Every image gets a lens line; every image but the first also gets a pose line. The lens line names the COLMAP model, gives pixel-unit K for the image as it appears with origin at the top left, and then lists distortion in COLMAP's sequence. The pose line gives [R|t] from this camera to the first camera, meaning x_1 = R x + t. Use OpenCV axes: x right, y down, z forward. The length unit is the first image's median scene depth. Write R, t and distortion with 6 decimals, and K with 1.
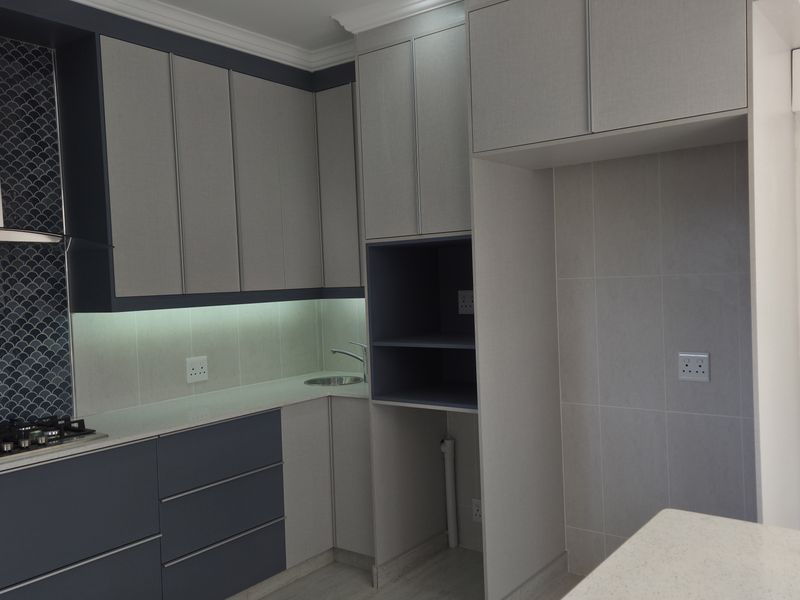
lens RADIAL K [[711.5, 0, 401.4], [0, 711.5, 300.9], [0, 0, 1]] dist [0.074752, -0.029399]
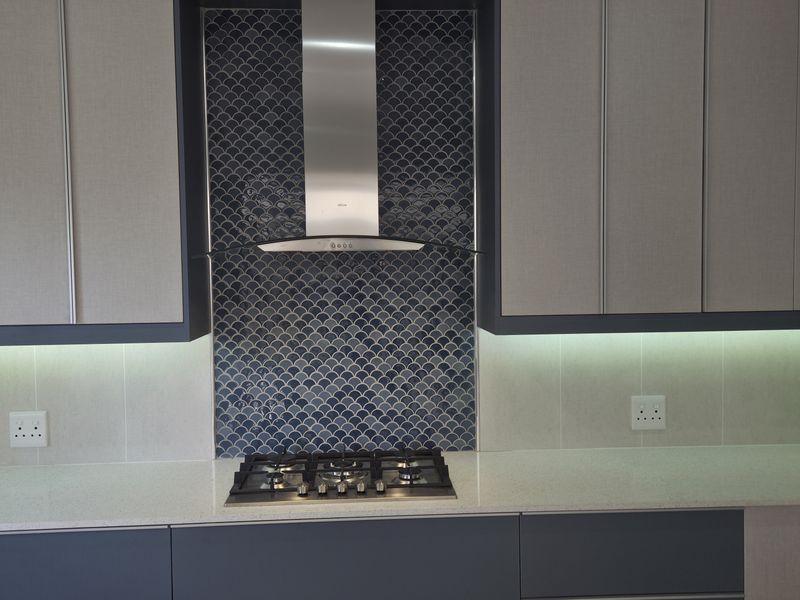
lens RADIAL K [[711.5, 0, 398.5], [0, 711.5, 301.5], [0, 0, 1]] dist [0.074752, -0.029399]
pose [[0.646681, 0.070772, -0.759470, 0.114210], [-0.035135, 0.997393, 0.063027, -0.063879], [0.761951, -0.014074, 0.647482, 0.402430]]
